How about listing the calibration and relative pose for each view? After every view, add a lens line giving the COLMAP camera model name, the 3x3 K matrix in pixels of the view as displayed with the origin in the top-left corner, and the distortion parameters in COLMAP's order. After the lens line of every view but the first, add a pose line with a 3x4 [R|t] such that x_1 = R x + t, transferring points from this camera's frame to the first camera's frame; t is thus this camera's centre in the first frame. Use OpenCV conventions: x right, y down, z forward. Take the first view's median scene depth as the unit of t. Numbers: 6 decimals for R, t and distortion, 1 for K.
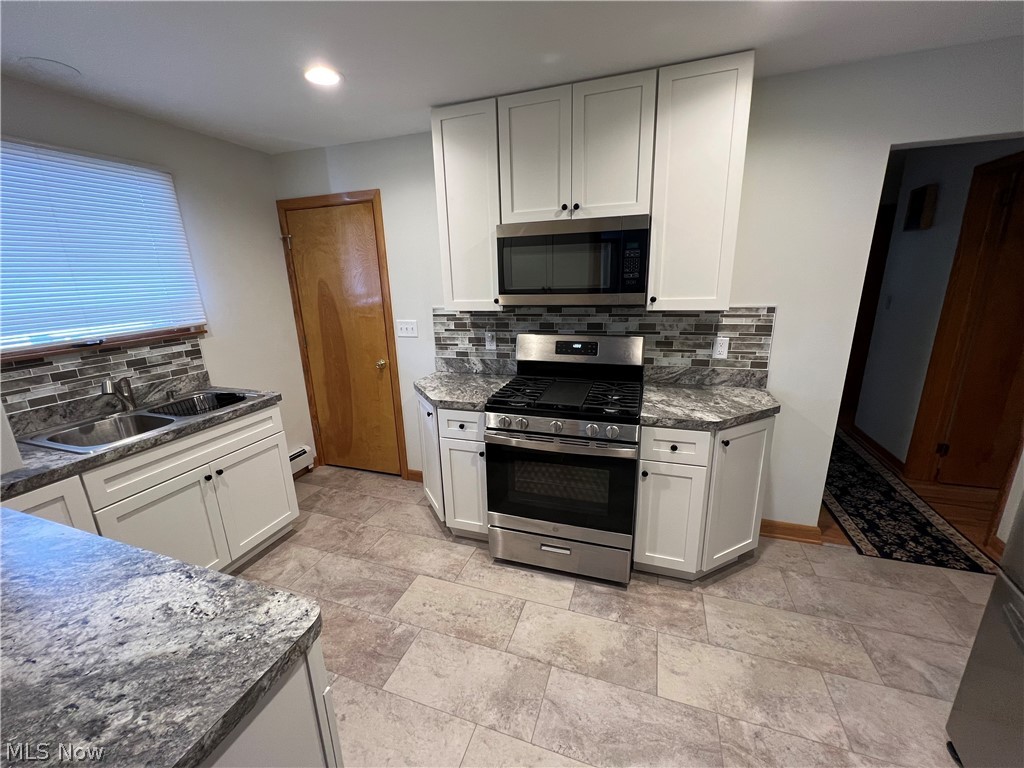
lens RADIAL K [[408.9, 0, 511.0], [0, 408.9, 379.7], [0, 0, 1]] dist [-0.002519, -0.000309]
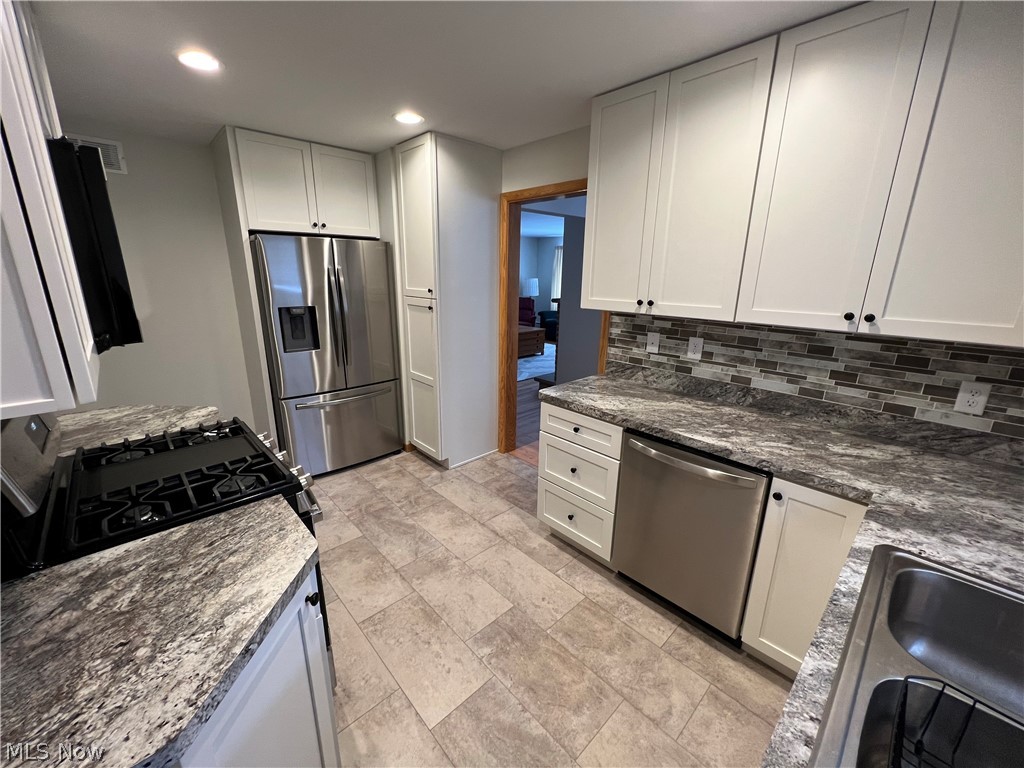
lens RADIAL K [[408.9, 0, 511.1], [0, 408.9, 381.3], [0, 0, 1]] dist [-0.002519, -0.000309]
pose [[-0.886083, -0.102928, 0.451954, -0.630572], [0.127840, 0.882952, 0.451721, -0.320940], [-0.445549, 0.458040, -0.769211, 1.298842]]
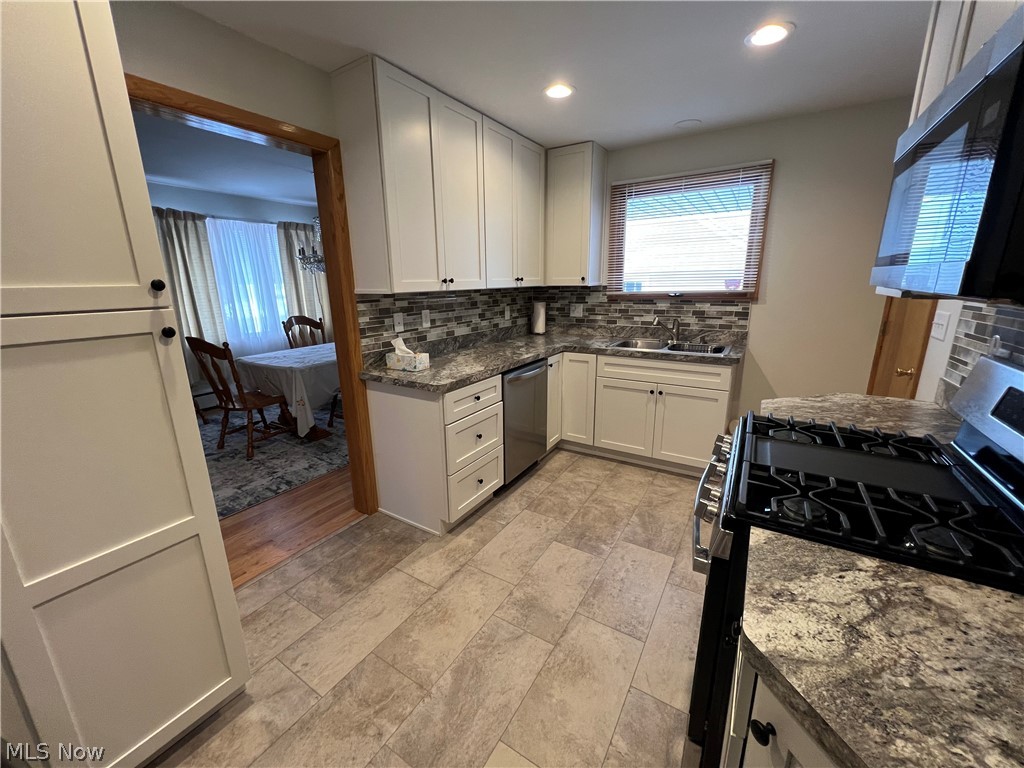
lens RADIAL K [[408.9, 0, 506.6], [0, 408.9, 382.8], [0, 0, 1]] dist [-0.002519, -0.000309]
pose [[-0.226136, 0.270999, -0.935640, 0.720955], [-0.221746, 0.920981, 0.320347, -0.139998], [0.948521, 0.279916, -0.148174, 0.709080]]
